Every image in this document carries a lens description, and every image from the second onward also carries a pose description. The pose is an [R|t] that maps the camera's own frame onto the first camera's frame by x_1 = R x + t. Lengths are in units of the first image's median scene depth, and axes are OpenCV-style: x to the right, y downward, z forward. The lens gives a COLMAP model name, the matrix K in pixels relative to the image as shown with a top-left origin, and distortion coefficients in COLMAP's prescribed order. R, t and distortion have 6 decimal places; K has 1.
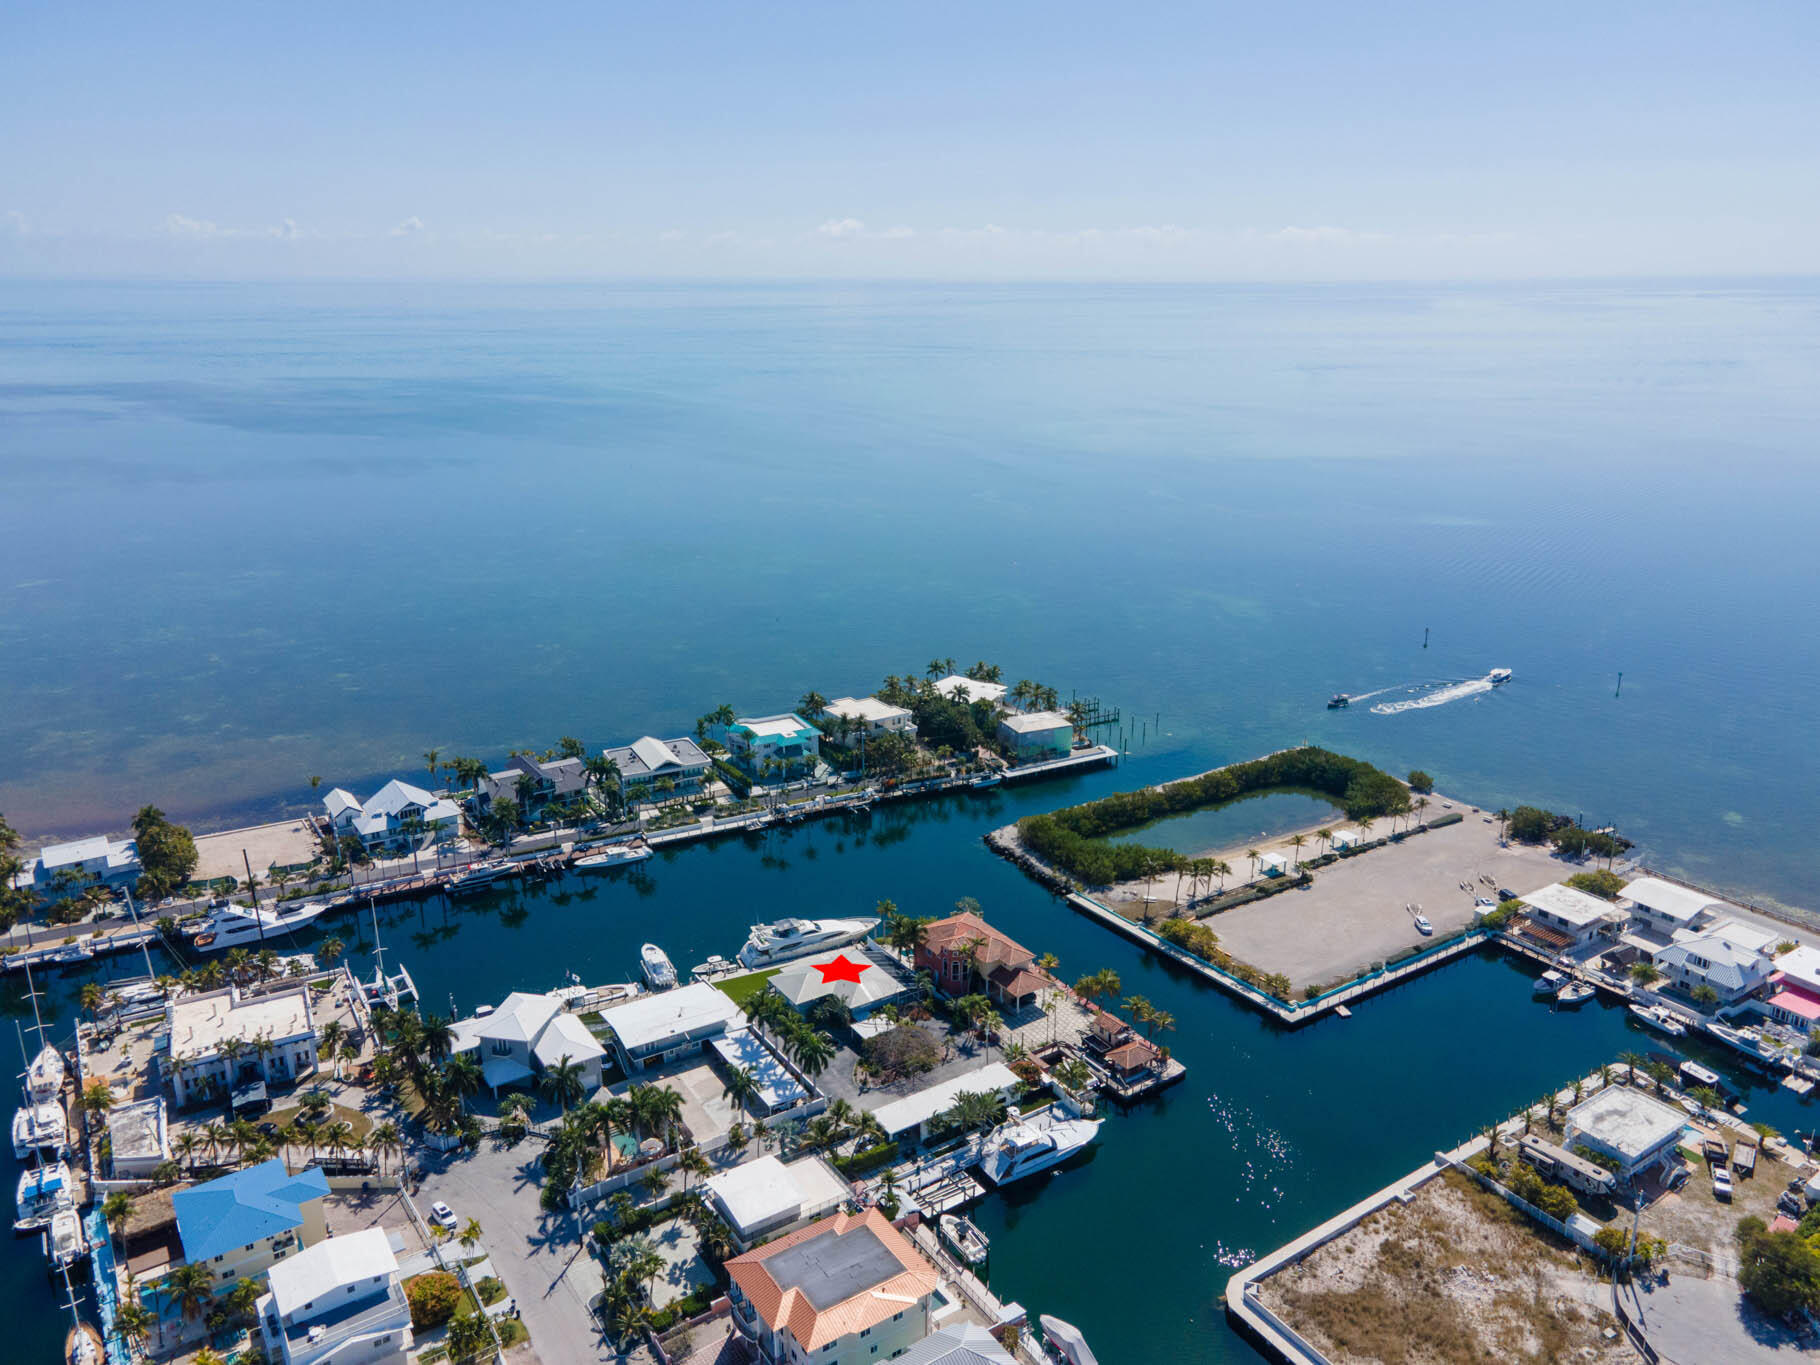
lens RADIAL K [[1337.3, 0, 911.4], [0, 1337.3, 675.0], [0, 0, 1]] dist [0.025573, 0.036255]
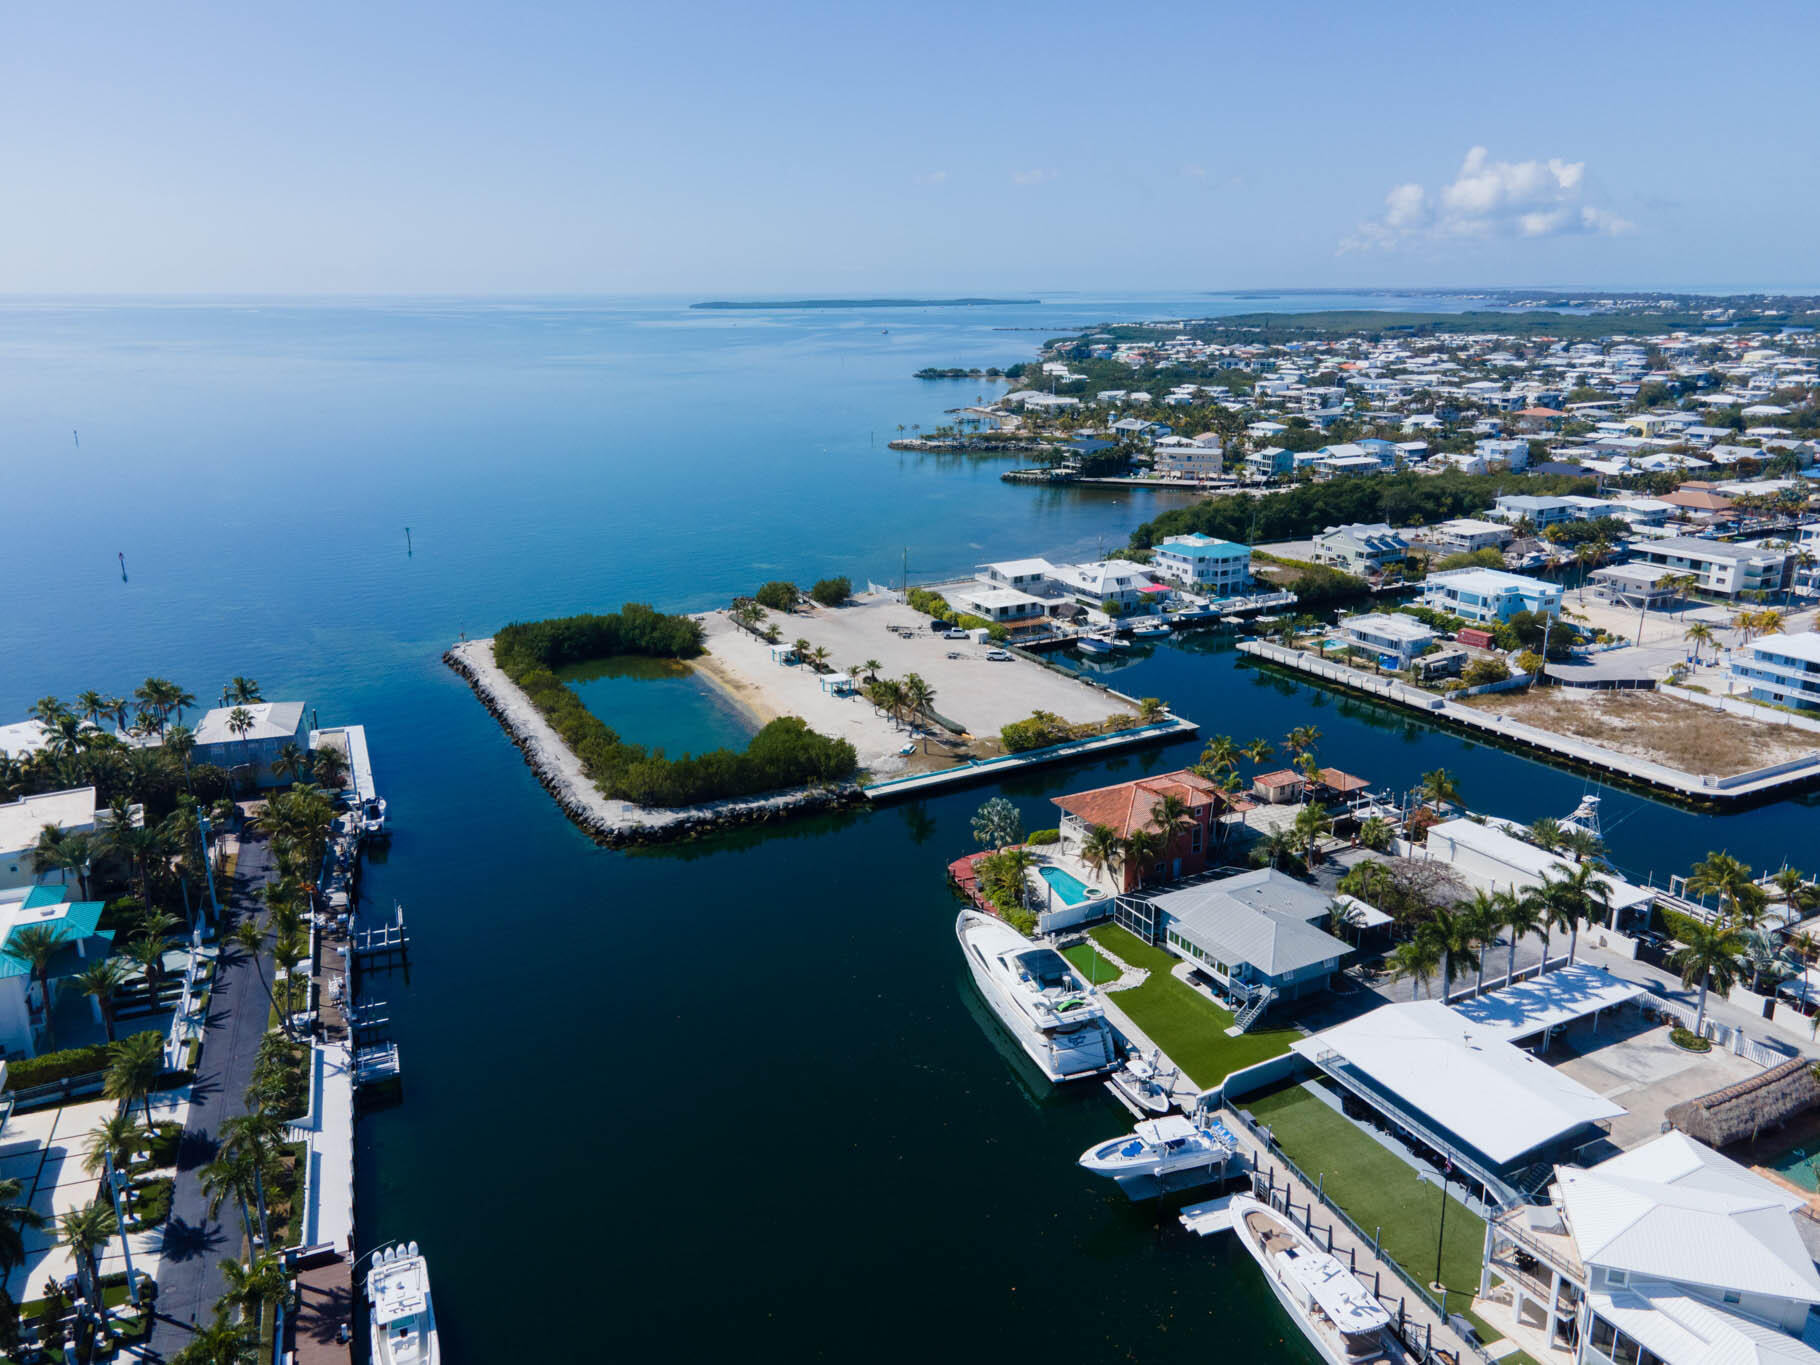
lens RADIAL K [[1341.1, 0, 910.0], [0, 1341.1, 682.5], [0, 0, 1]] dist [0.025369, 0.034553]
pose [[0.082151, -0.279307, 0.956681, -0.519793], [0.292765, 0.924337, 0.244724, -0.044267], [-0.952649, 0.259978, 0.157706, 0.897617]]
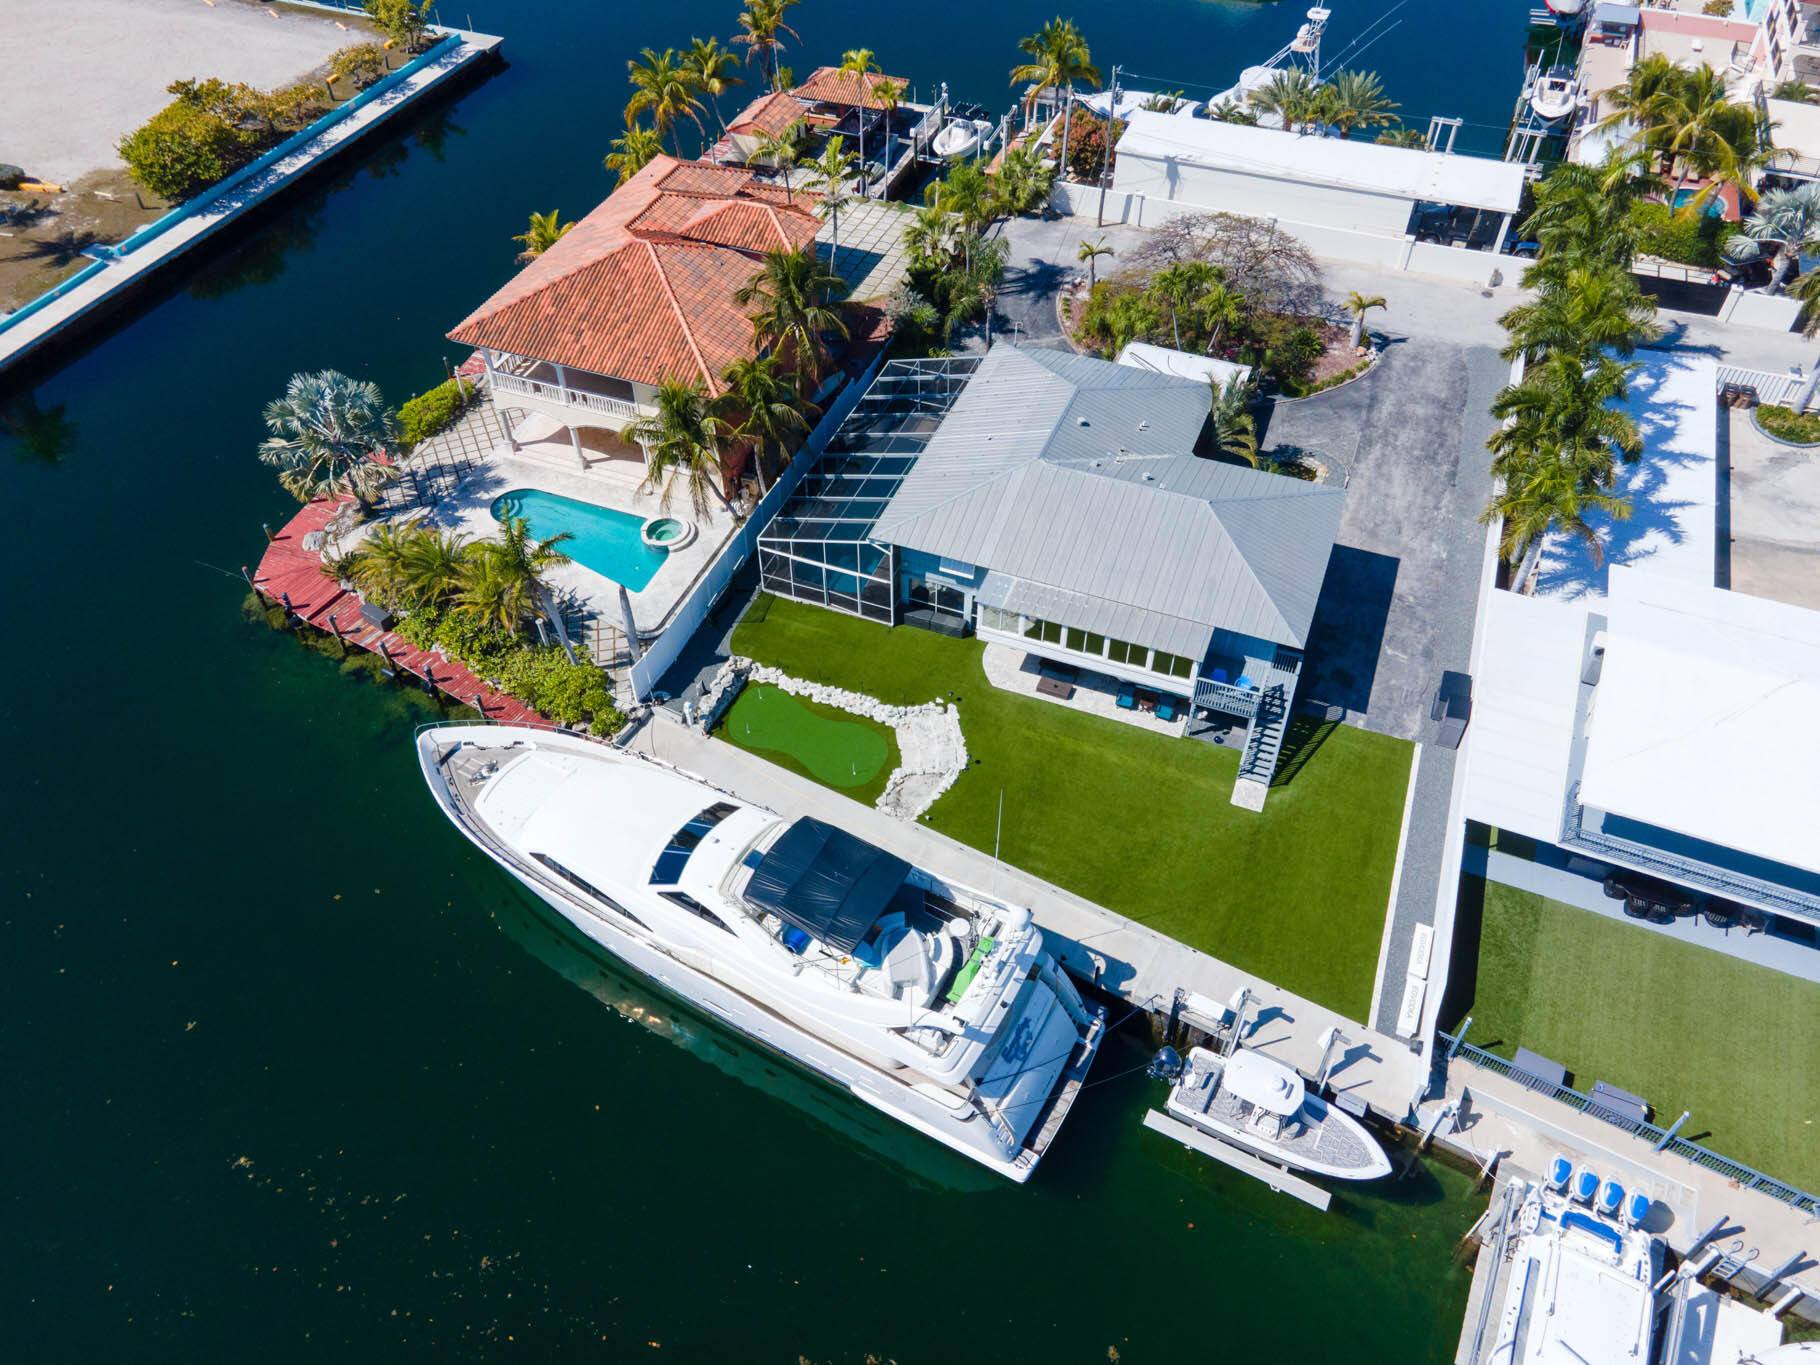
lens RADIAL K [[1324.8, 0, 914.6], [0, 1324.8, 675.4], [0, 0, 1]] dist [0.038399, 0.011528]
pose [[-0.579533, -0.579292, 0.573203, -0.174785], [0.237438, 0.552823, 0.798755, 0.033931], [-0.779593, 0.599005, -0.182833, 0.959939]]
